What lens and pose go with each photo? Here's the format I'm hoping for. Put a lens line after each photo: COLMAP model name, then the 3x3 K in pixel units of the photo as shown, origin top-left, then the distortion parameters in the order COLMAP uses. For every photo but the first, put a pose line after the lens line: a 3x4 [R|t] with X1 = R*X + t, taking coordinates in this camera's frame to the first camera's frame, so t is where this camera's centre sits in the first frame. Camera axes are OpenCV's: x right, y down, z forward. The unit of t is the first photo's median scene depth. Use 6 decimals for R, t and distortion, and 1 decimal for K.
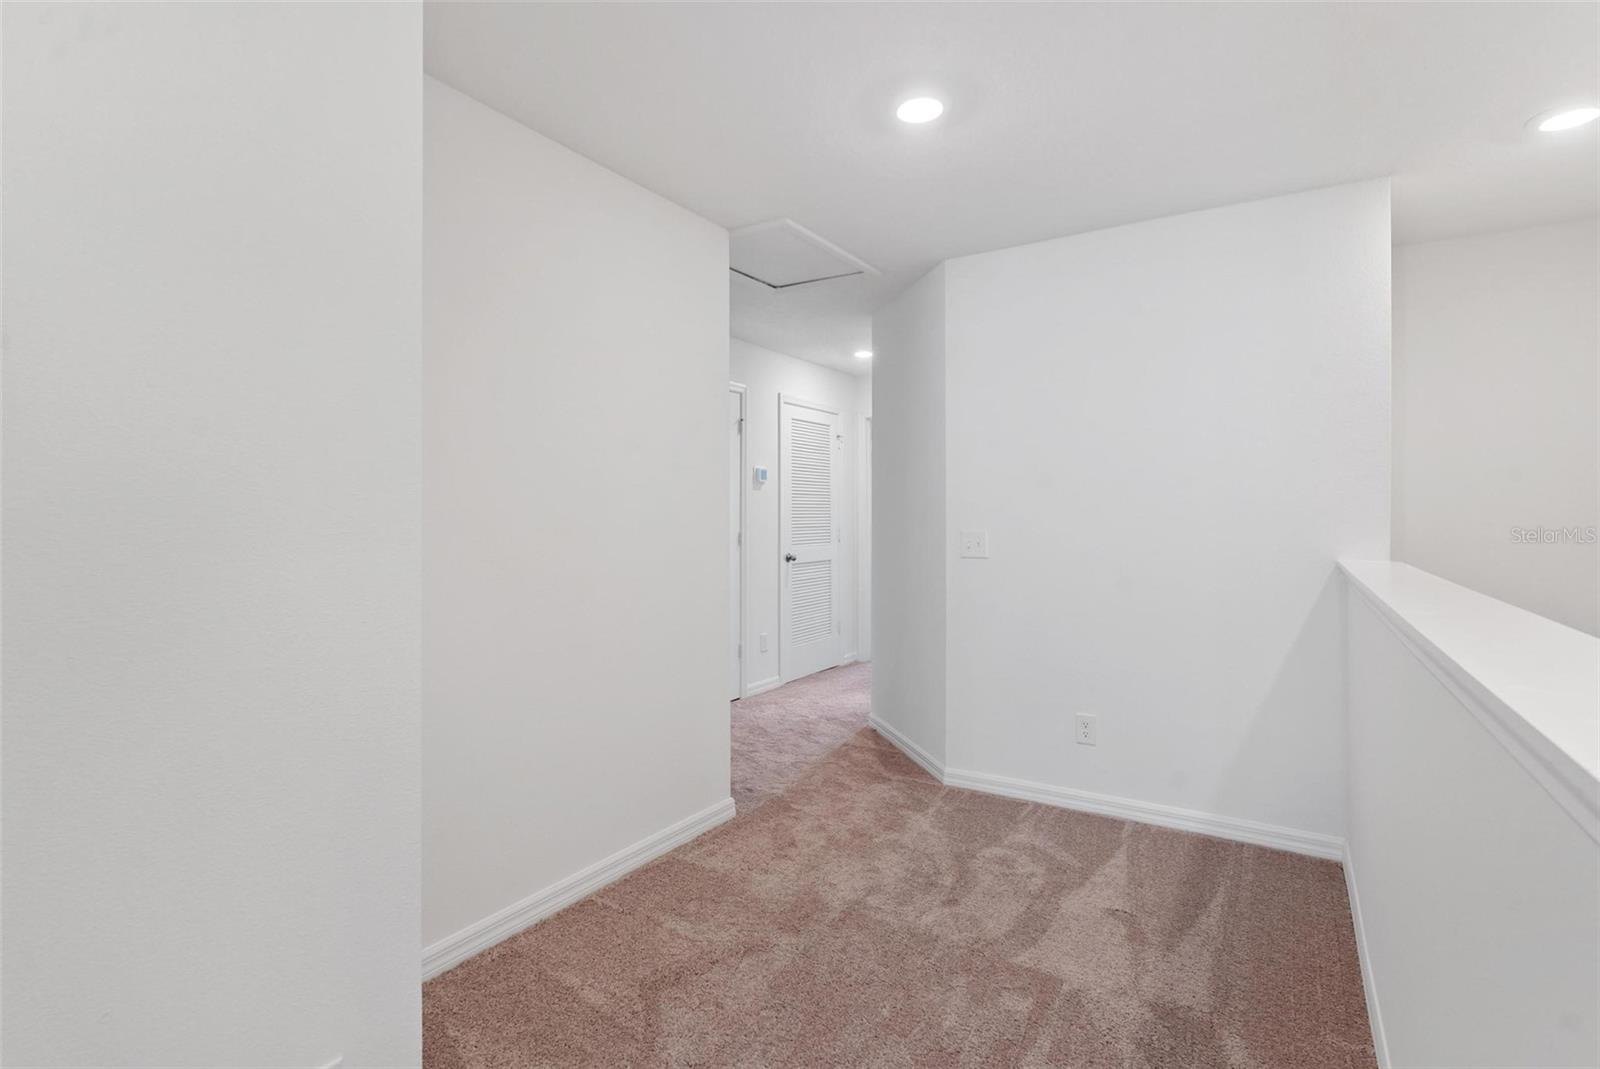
lens RADIAL K [[780.3, 0, 797.8], [0, 780.3, 520.3], [0, 0, 1]] dist [-0.000724, 0.000737]
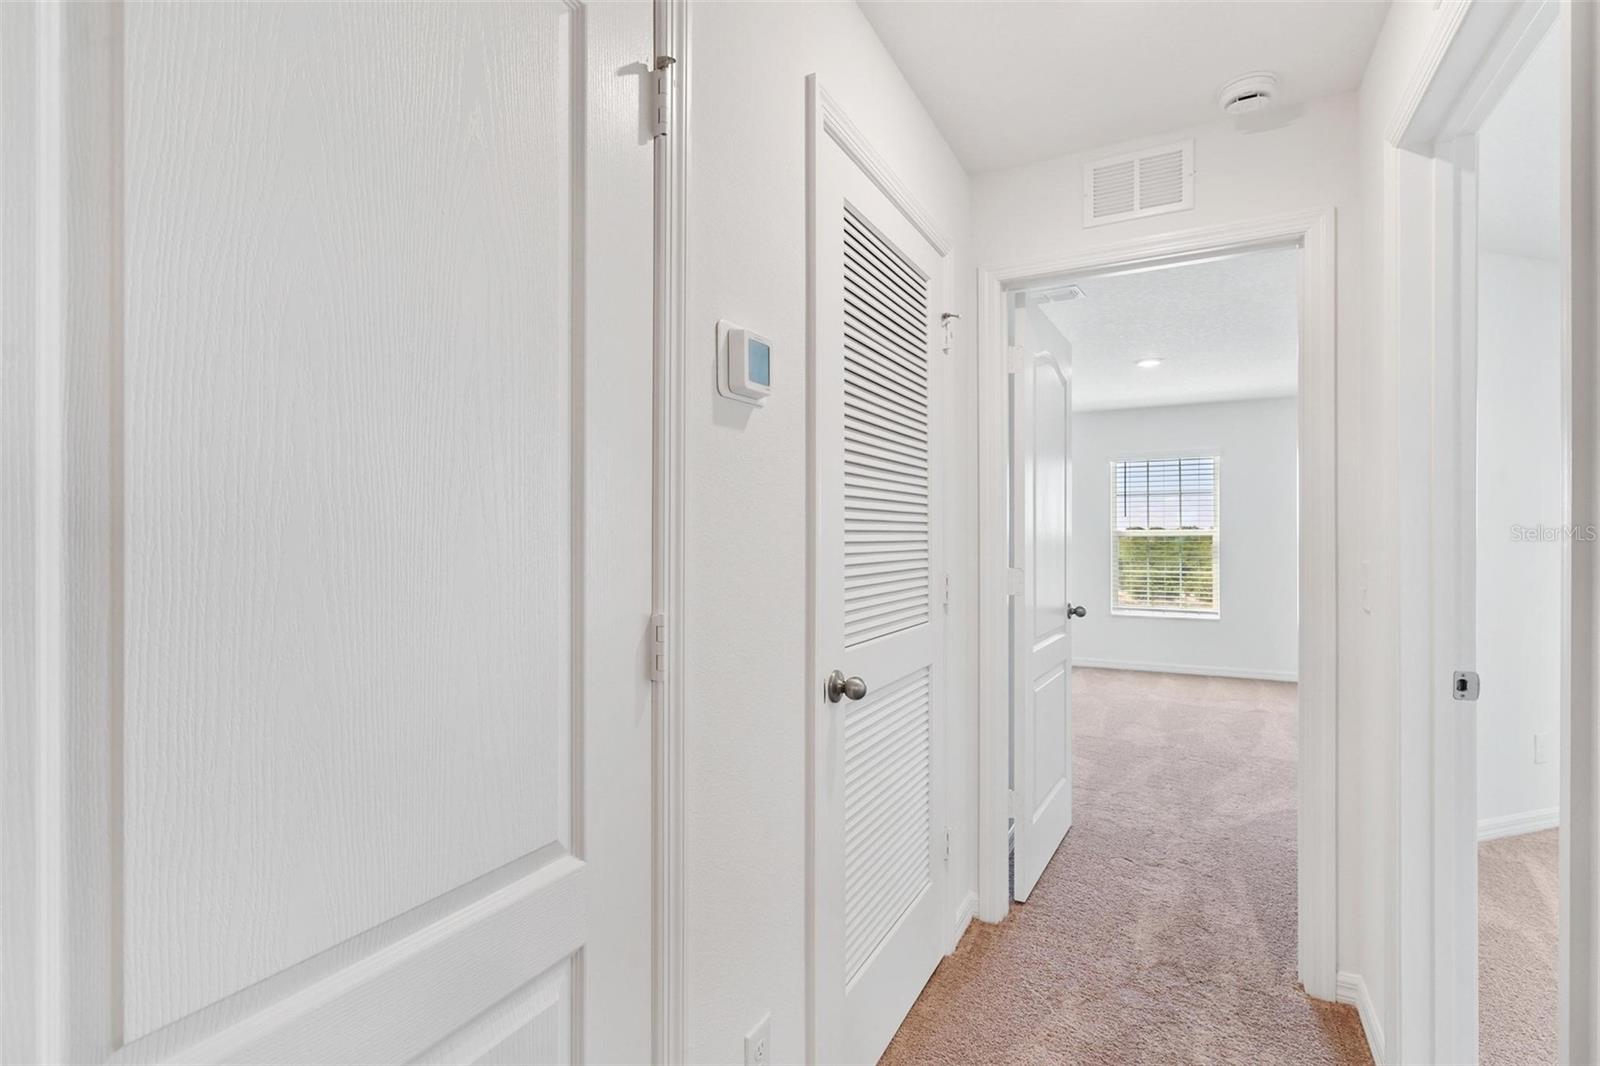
lens RADIAL K [[775.3, 0, 800.0], [0, 775.3, 533.0], [0, 0, 1]] dist [-0.001473, 0.000301]
pose [[0.997059, -0.000182, 0.076642, -0.049263], [0.000675, 0.999979, -0.006405, -0.005542], [-0.076640, 0.006438, 0.997038, 0.764968]]
